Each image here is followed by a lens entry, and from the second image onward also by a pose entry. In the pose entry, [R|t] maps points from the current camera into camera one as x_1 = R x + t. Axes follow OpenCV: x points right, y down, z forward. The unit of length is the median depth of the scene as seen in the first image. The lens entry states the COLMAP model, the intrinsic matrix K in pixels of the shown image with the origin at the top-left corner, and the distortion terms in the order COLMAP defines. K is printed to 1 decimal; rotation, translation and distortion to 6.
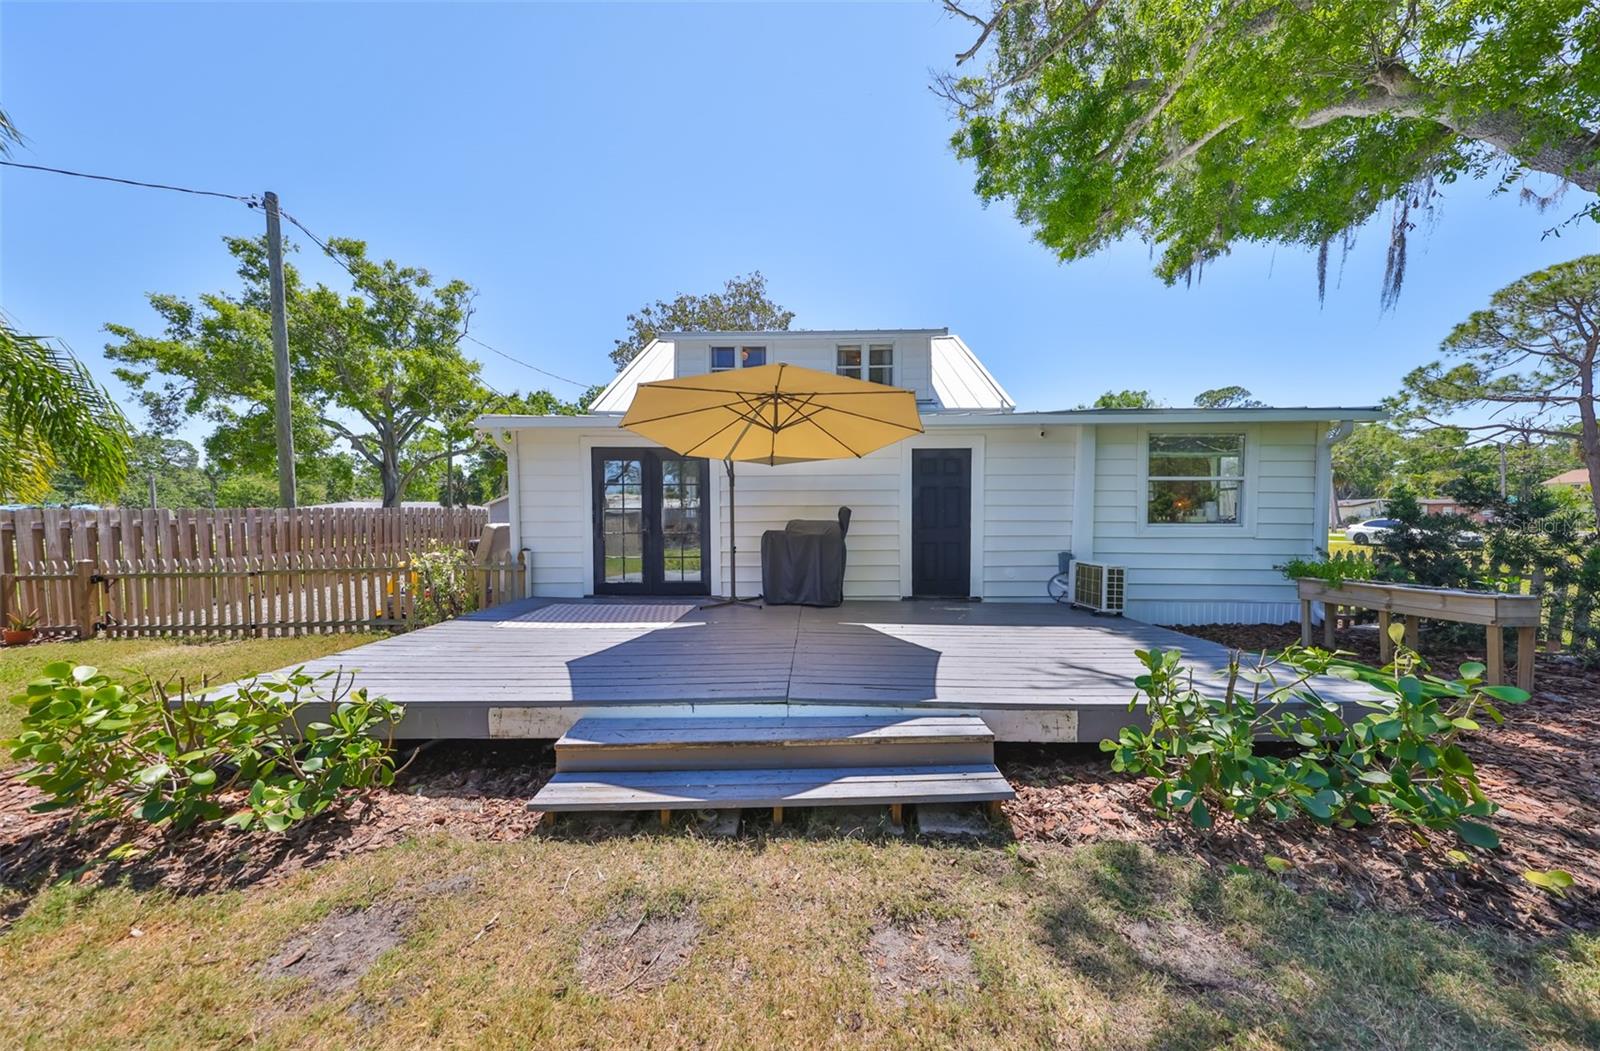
lens RADIAL K [[499.9, 0, 813.6], [0, 499.9, 537.3], [0, 0, 1]] dist [-0.001024, -0.000007]
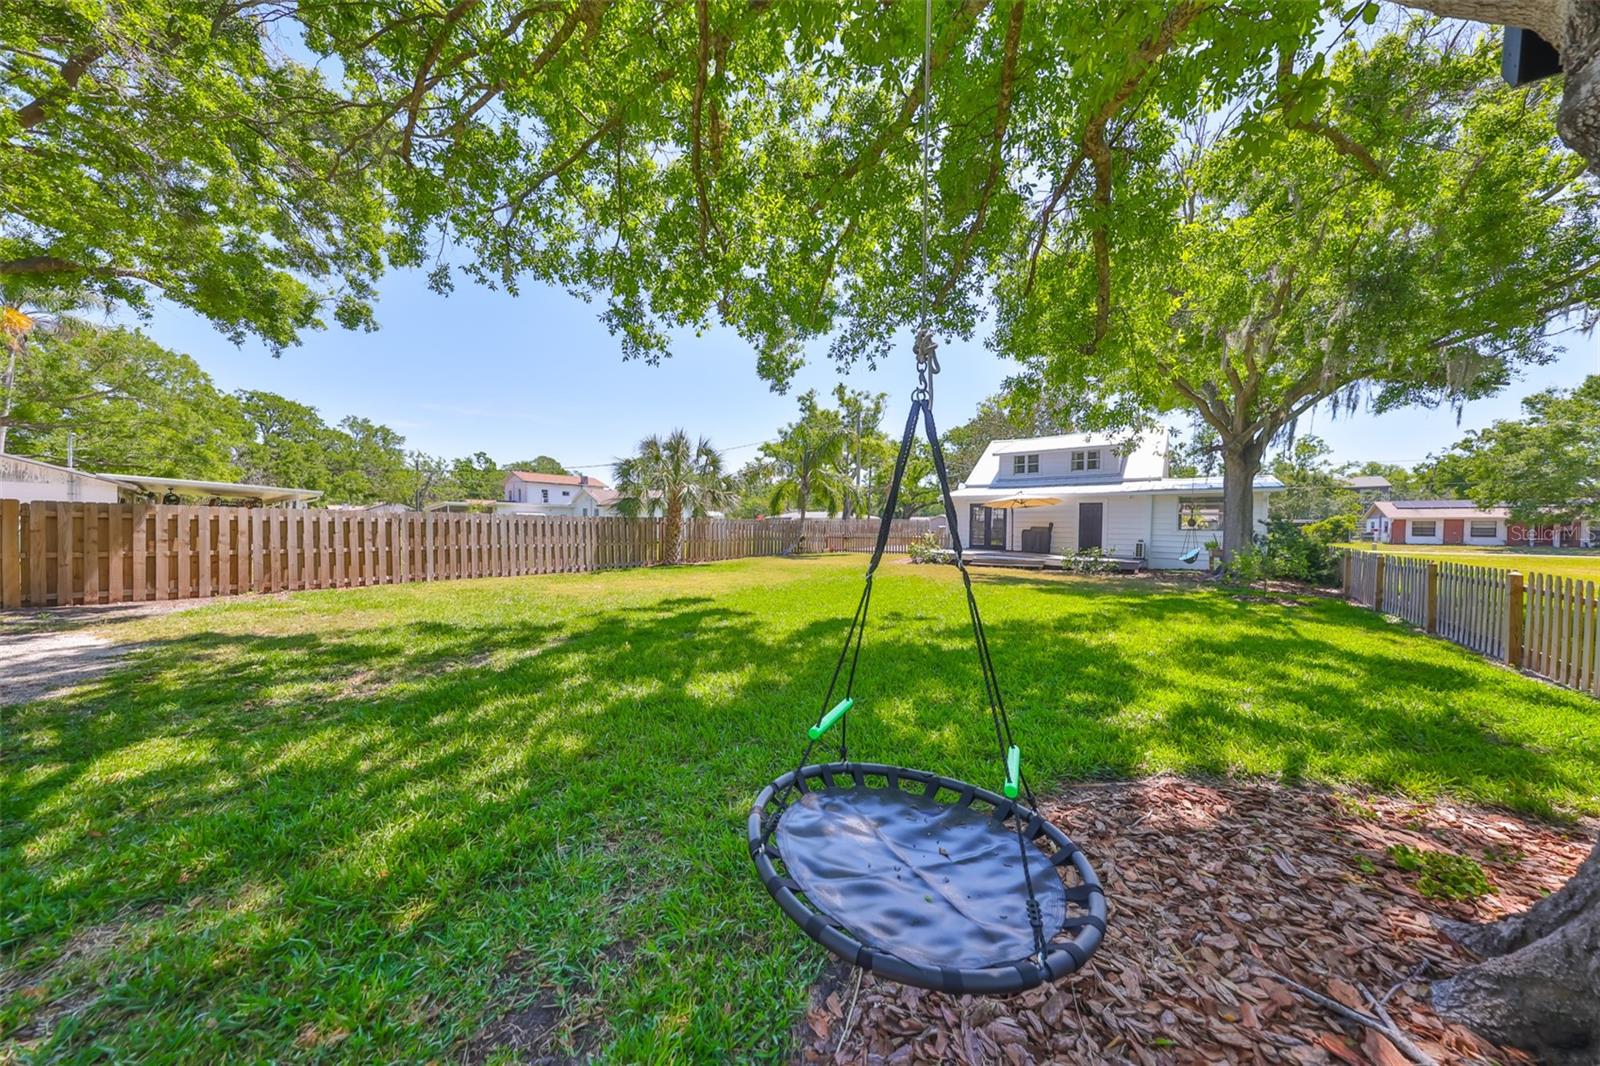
lens RADIAL K [[492.5, 0, 796.9], [0, 492.5, 532.2], [0, 0, 1]] dist [-0.001335, -0.000090]
pose [[0.778128, 0.025391, -0.627592, 0.205952], [-0.038924, 0.999211, -0.007835, 0.023457], [0.626898, 0.030525, 0.778503, -0.650835]]
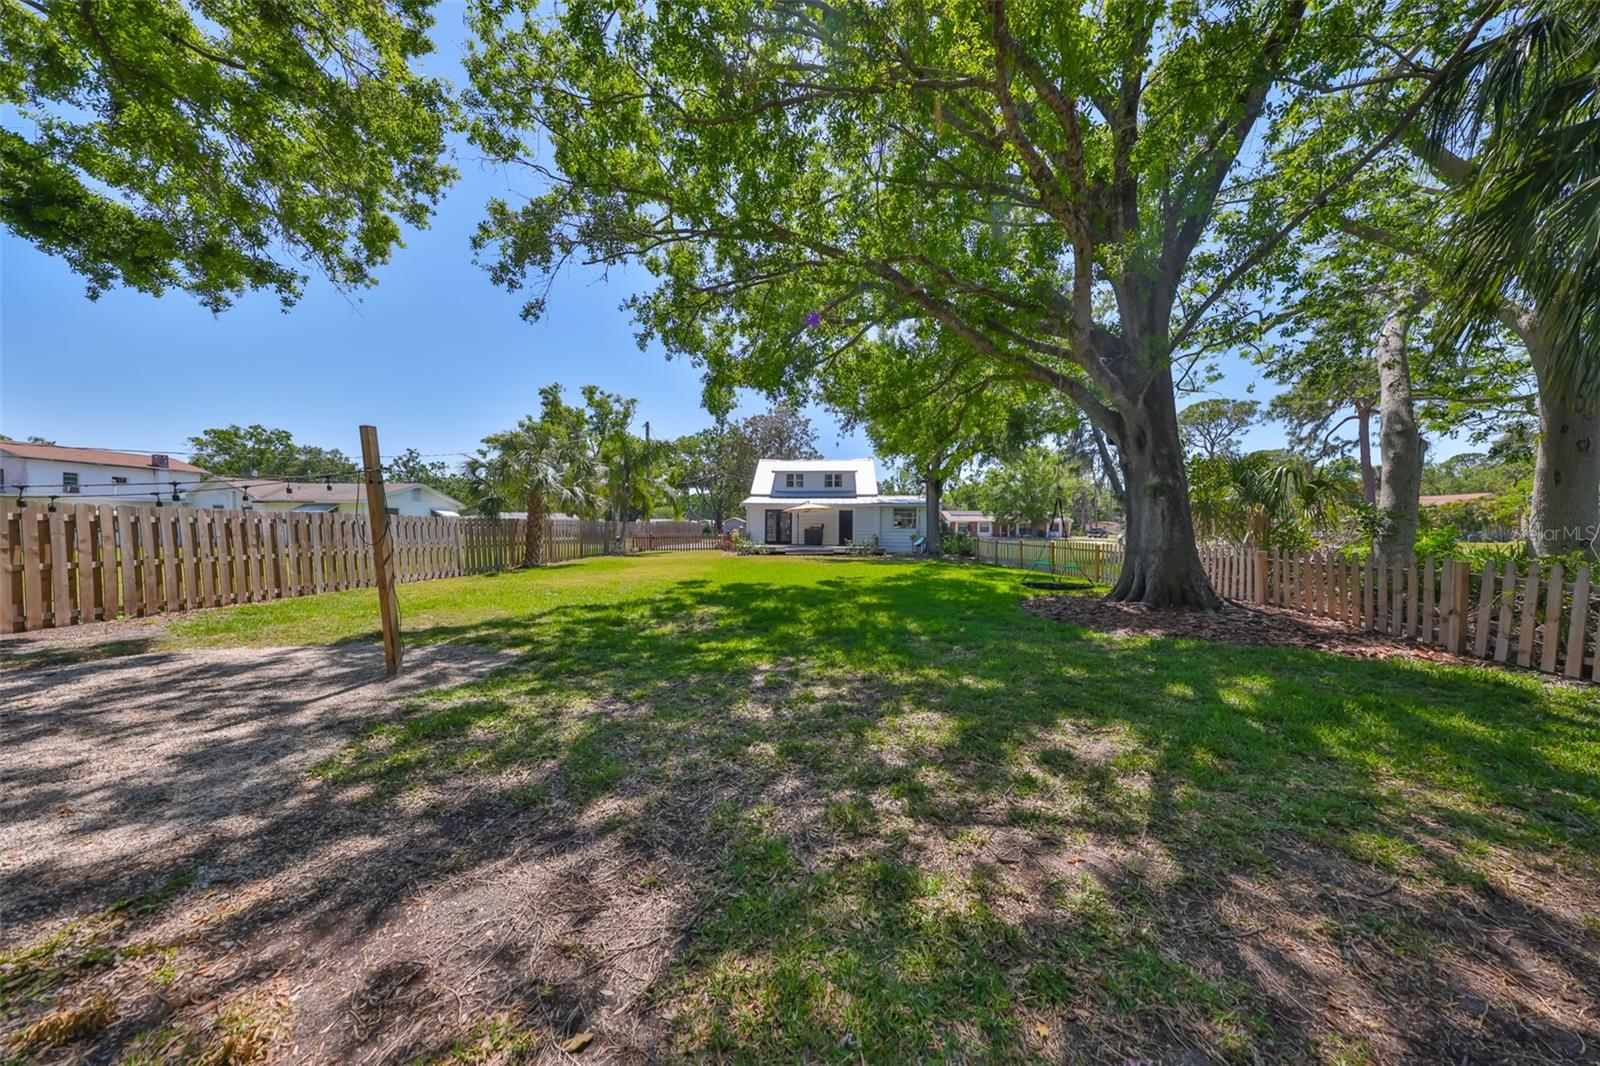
lens RADIAL K [[492.5, 0, 809.4], [0, 492.5, 541.5], [0, 0, 1]] dist [-0.001335, -0.000090]
pose [[0.999115, 0.010157, -0.040827, 0.033323], [-0.010603, 0.999887, -0.010700, 0.040224], [0.040714, 0.011124, 0.999109, -0.922870]]
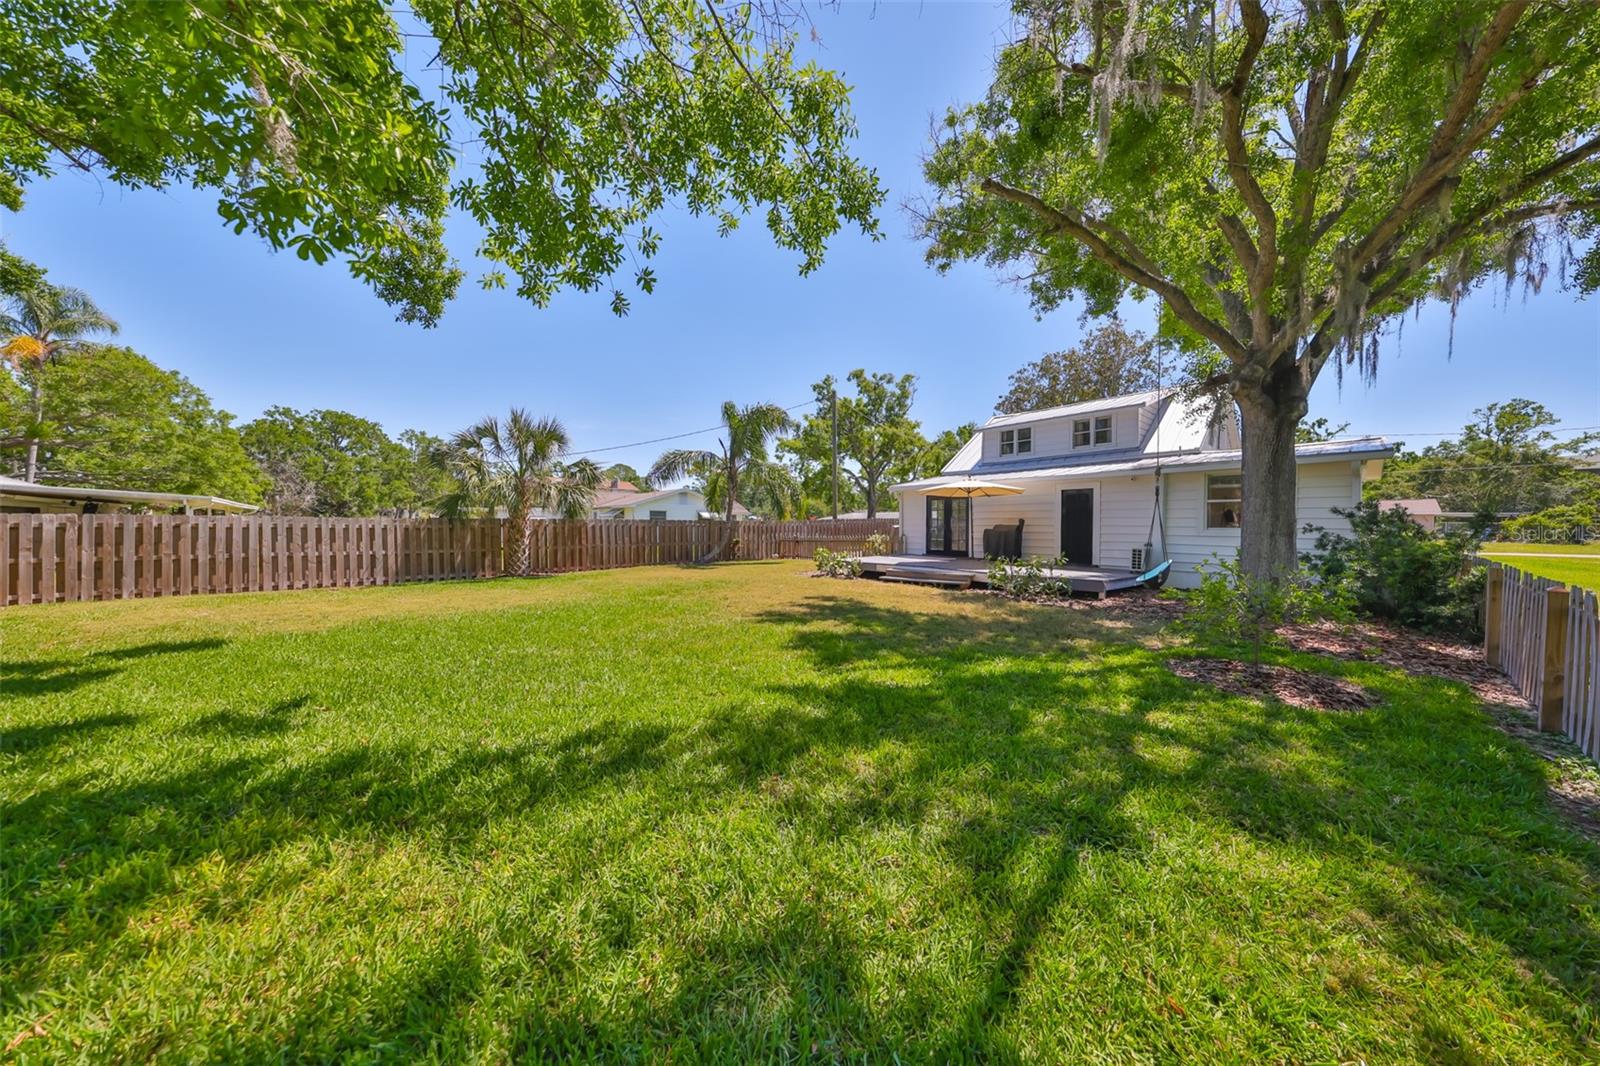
lens RADIAL K [[492.5, 0, 797.0], [0, 492.5, 534.7], [0, 0, 1]] dist [-0.001335, -0.000090]
pose [[0.655083, 0.020058, -0.755291, 0.285425], [-0.032659, 0.999465, -0.001784, 0.012547], [0.754851, 0.025836, 0.655388, -0.318394]]
